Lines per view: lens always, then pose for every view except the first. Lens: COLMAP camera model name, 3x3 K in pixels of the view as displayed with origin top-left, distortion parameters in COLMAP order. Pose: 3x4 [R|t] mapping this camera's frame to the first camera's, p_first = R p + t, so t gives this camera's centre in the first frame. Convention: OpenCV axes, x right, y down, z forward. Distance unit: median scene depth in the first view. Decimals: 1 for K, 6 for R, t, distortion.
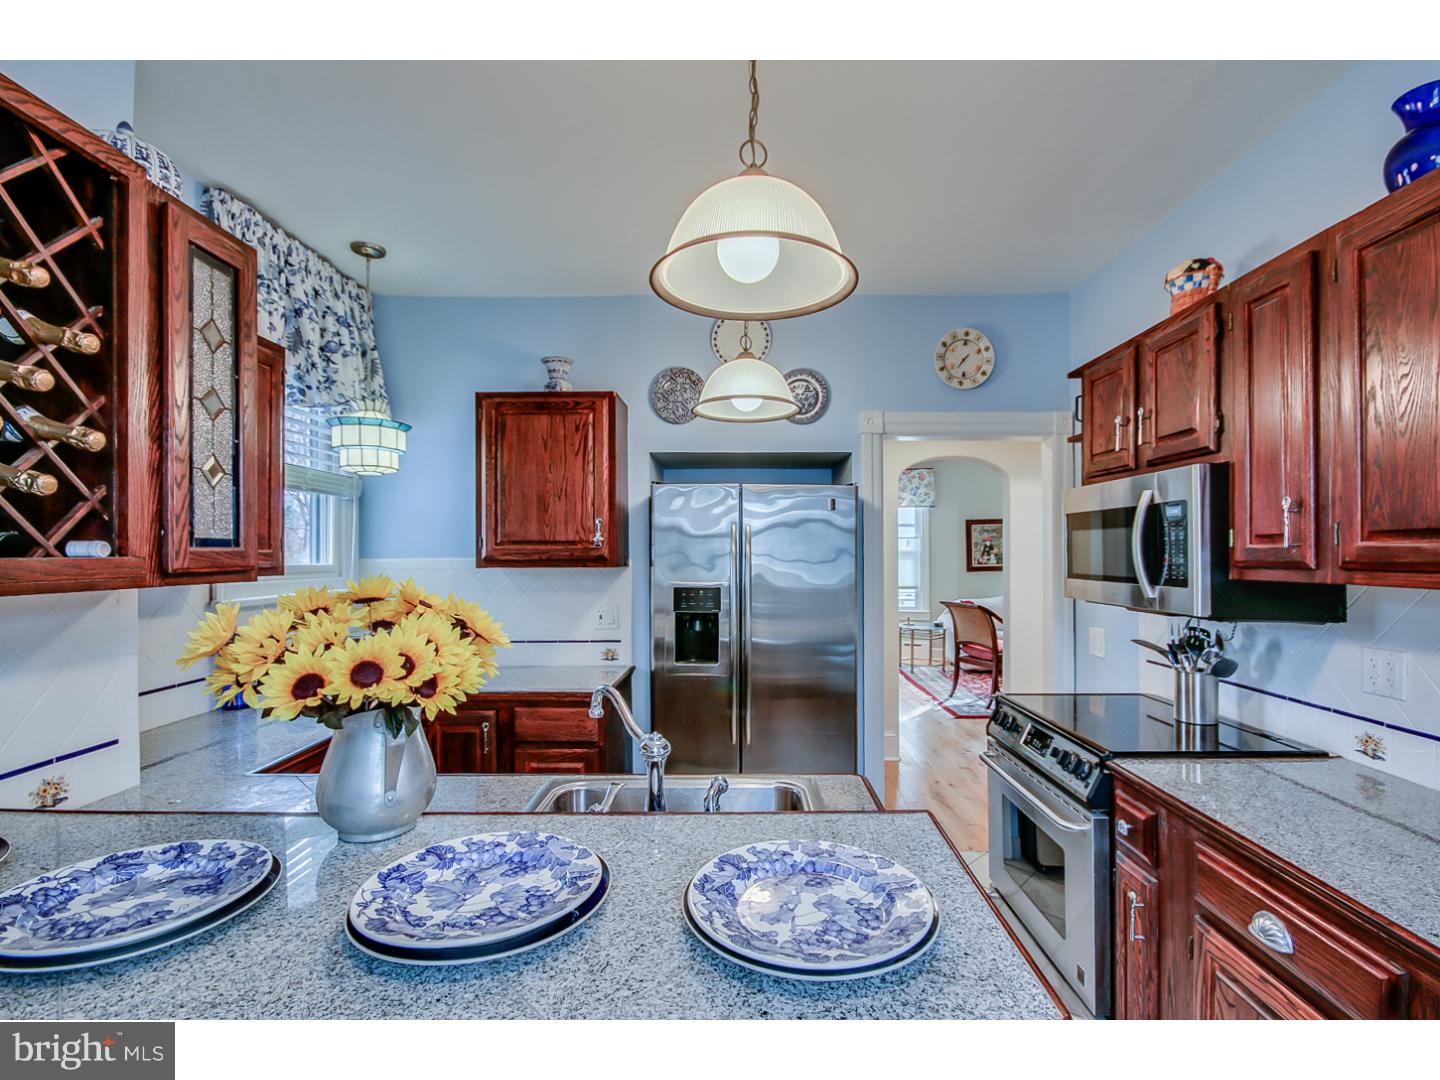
lens RADIAL K [[687.3, 0, 736.3], [0, 687.3, 560.8], [0, 0, 1]] dist [-0.002030, -0.001997]
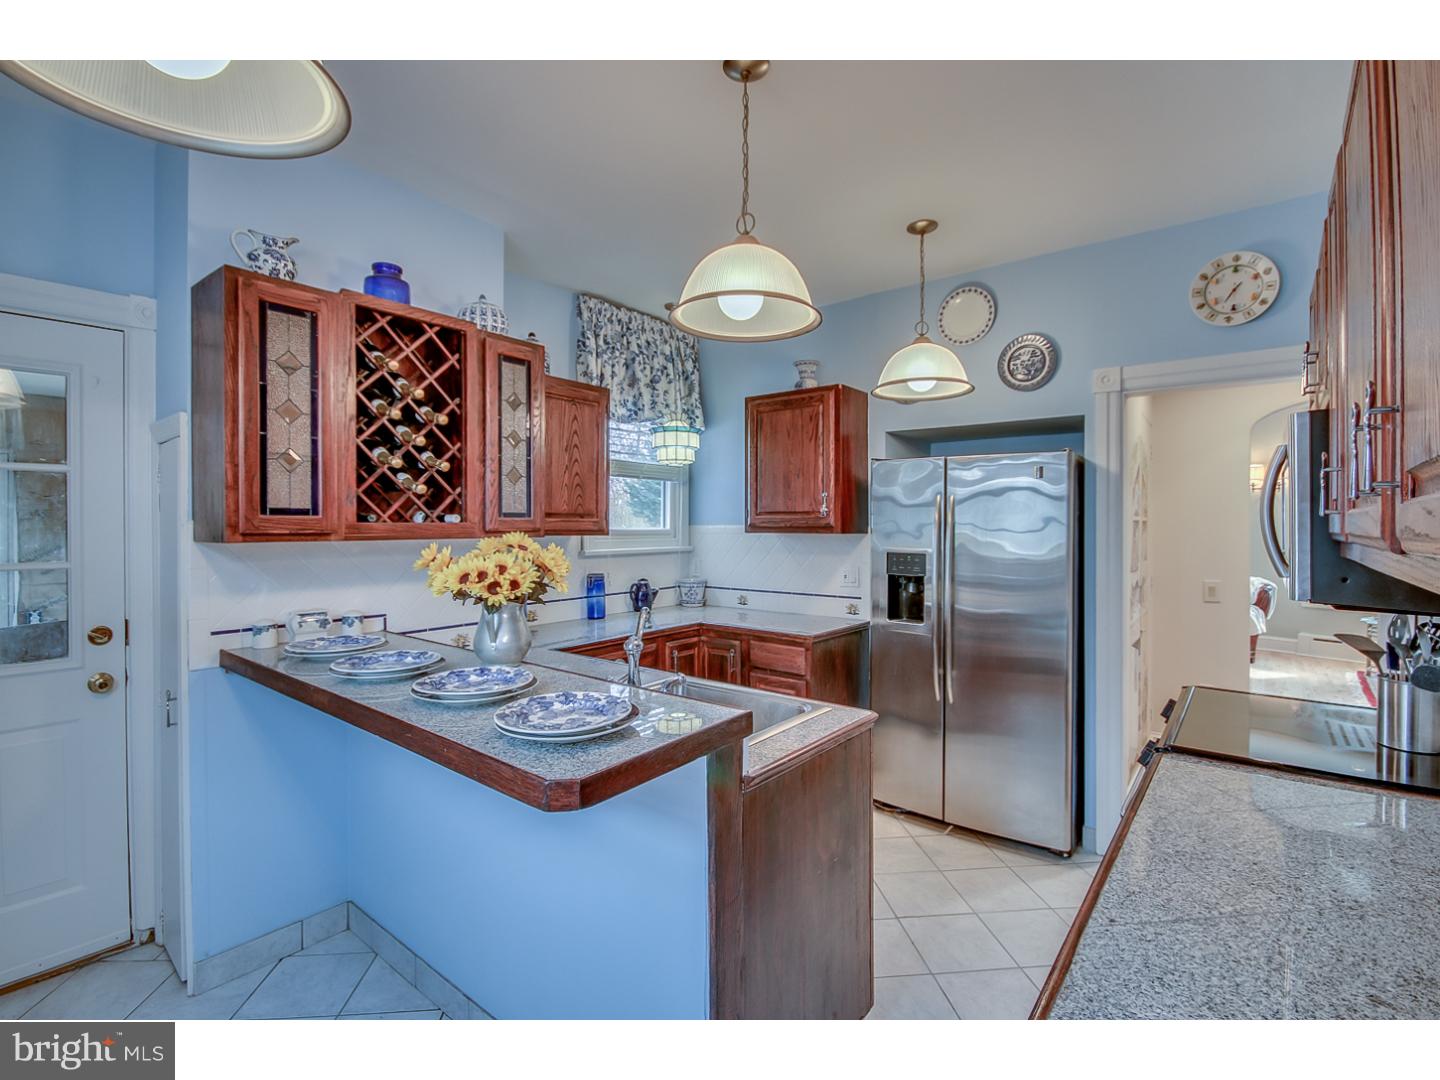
lens RADIAL K [[668.5, 0, 713.6], [0, 668.5, 529.3], [0, 0, 1]] dist [-0.001316, -0.001060]
pose [[0.782058, 0.009004, -0.623141, 0.369399], [-0.008901, 0.999955, 0.003278, 0.000358], [0.623143, 0.002983, 0.782103, -0.027314]]
